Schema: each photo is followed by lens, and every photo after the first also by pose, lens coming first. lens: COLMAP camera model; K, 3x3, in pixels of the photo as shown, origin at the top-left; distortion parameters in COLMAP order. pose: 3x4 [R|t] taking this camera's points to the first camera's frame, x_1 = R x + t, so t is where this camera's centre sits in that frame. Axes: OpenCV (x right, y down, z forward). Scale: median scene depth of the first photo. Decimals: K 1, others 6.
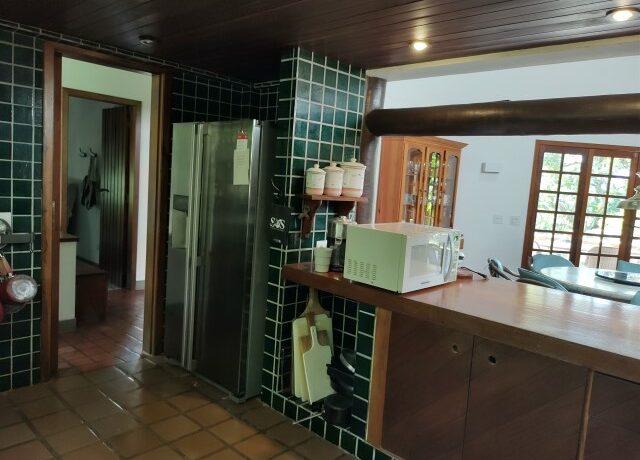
lens RADIAL K [[477.2, 0, 321.0], [0, 477.2, 232.1], [0, 0, 1]] dist [0.012727, -0.012098]
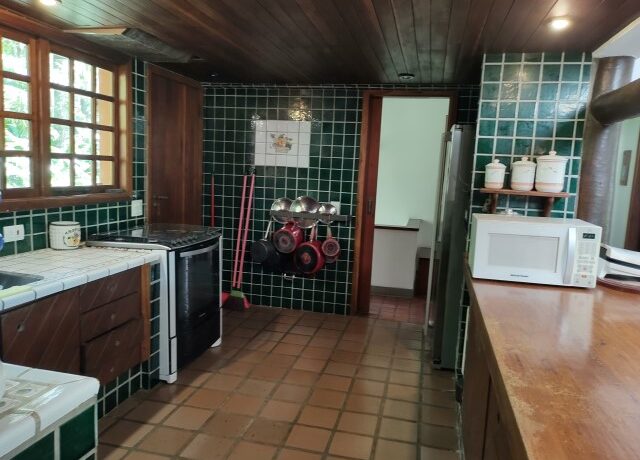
lens RADIAL K [[477.2, 0, 321.7], [0, 477.2, 227.9], [0, 0, 1]] dist [0.012727, -0.012098]
pose [[0.494862, 0.059941, -0.866902, 0.682780], [-0.105182, 0.994415, 0.008715, 0.036778], [0.862582, 0.086870, 0.498403, 0.149986]]
